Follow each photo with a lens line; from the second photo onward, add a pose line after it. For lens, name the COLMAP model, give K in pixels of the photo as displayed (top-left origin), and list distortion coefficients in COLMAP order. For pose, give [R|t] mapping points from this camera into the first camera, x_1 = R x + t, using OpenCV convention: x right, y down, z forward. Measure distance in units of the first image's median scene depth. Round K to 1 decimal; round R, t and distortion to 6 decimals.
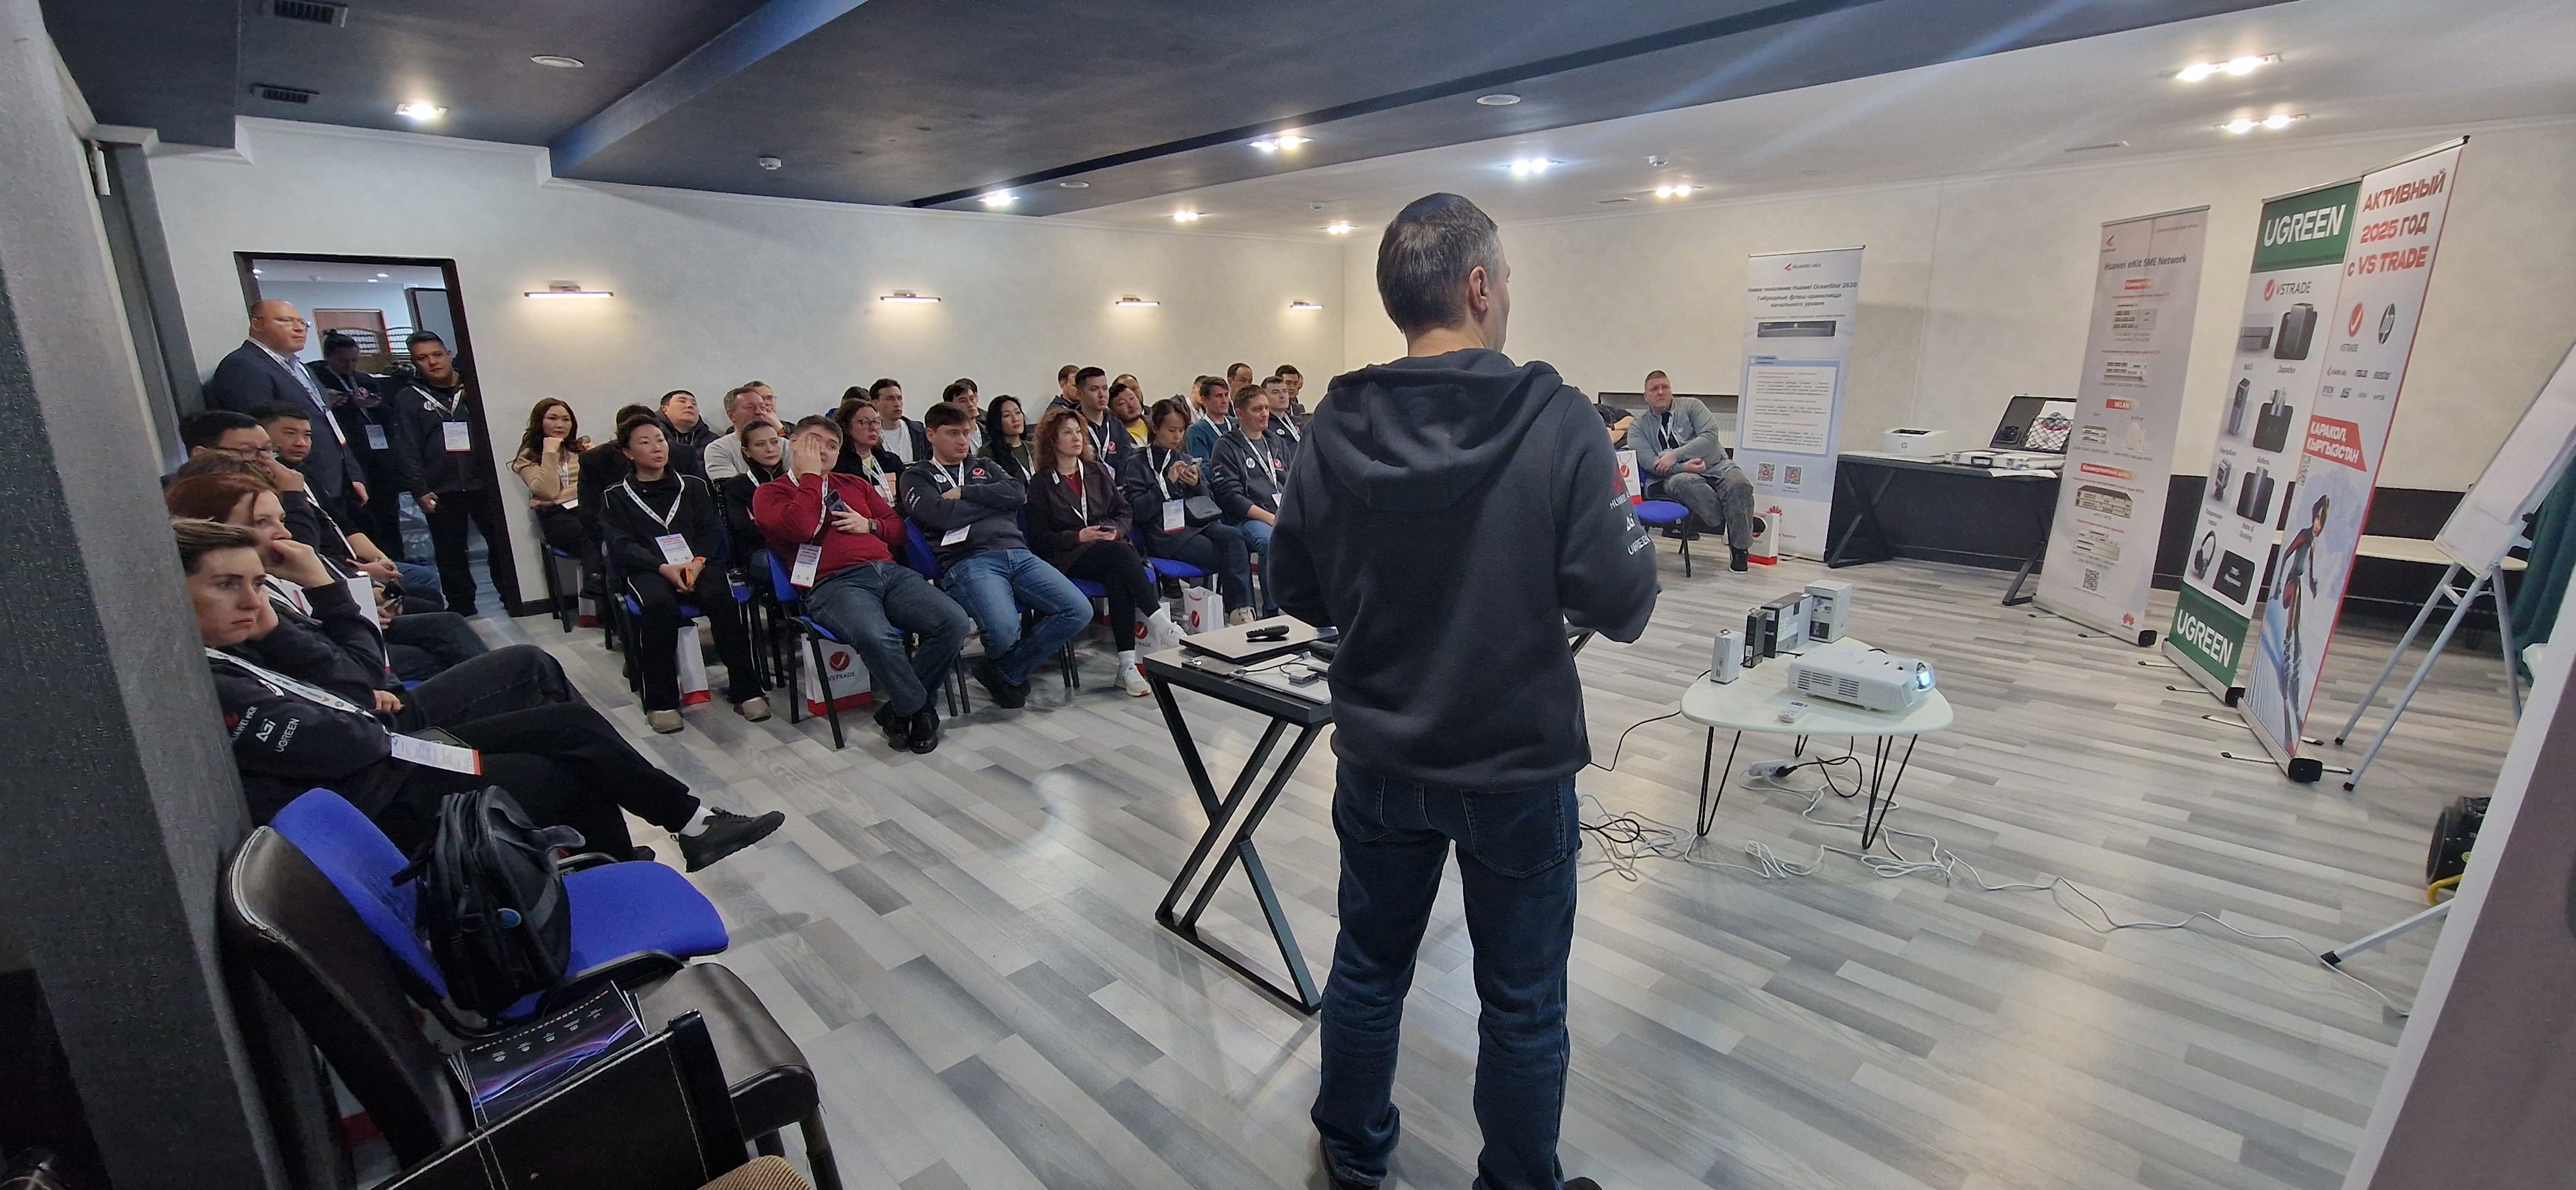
lens RADIAL K [[1070.1, 0, 1299.9], [0, 1070.1, 615.0], [0, 0, 1]] dist [0.002401, -0.000695]
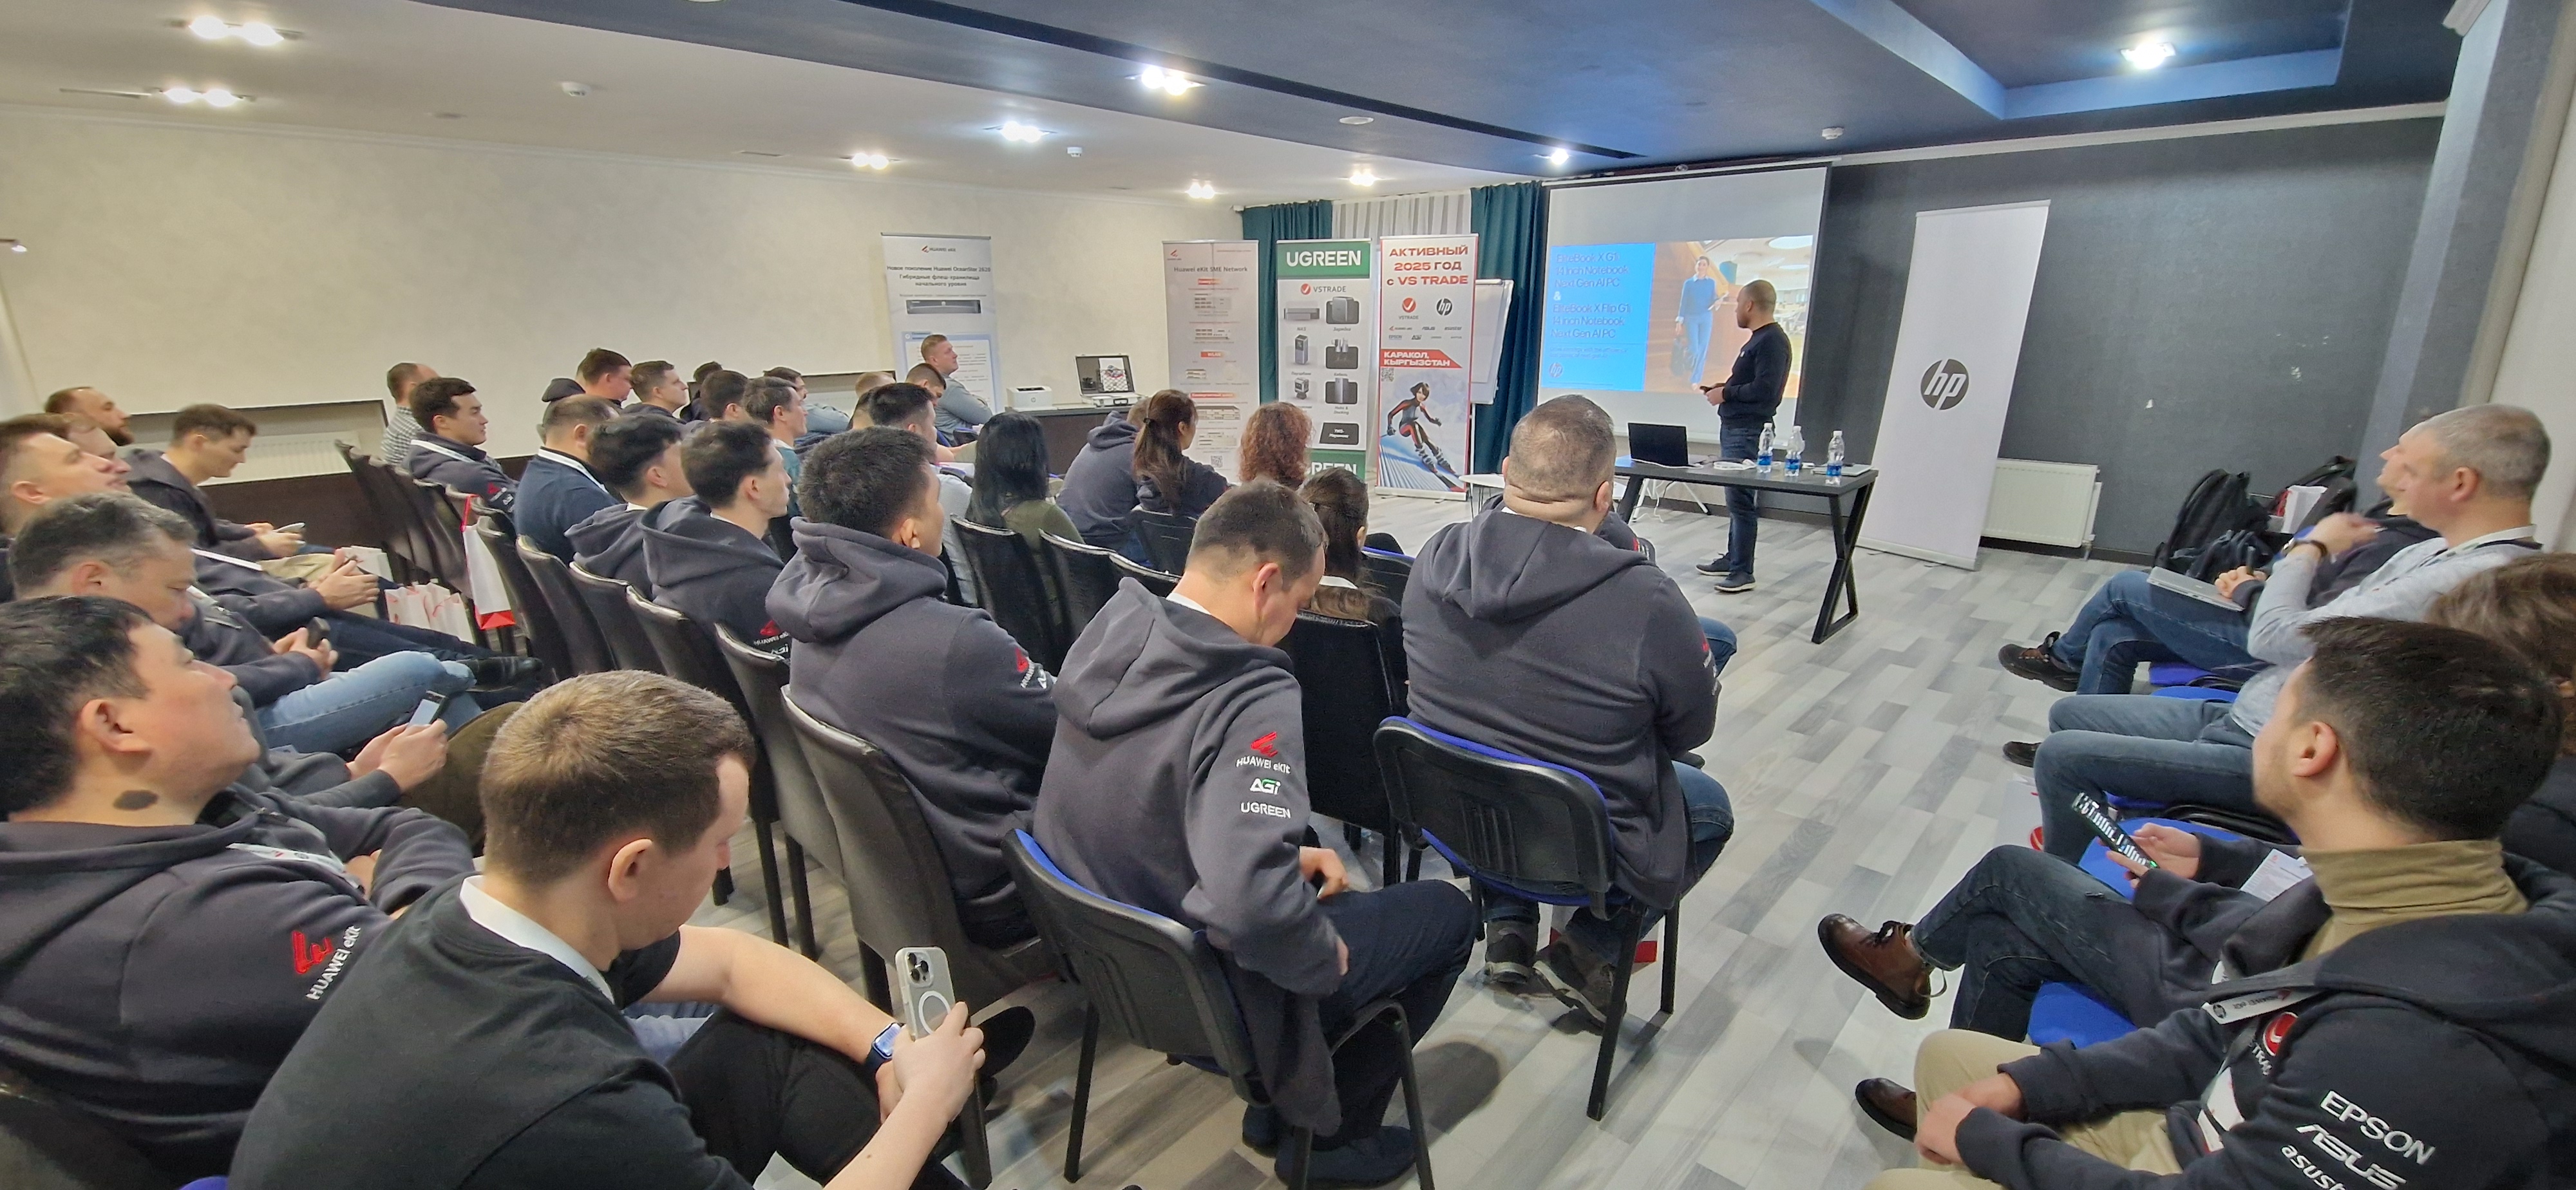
lens RADIAL K [[1070.1, 0, 1288.7], [0, 1070.1, 615.2], [0, 0, 1]] dist [0.002401, -0.000695]
pose [[-0.077666, -0.265339, 0.961022, -1.045583], [0.255117, 0.926551, 0.276439, -0.277097], [-0.963786, 0.266643, -0.004269, 1.106047]]
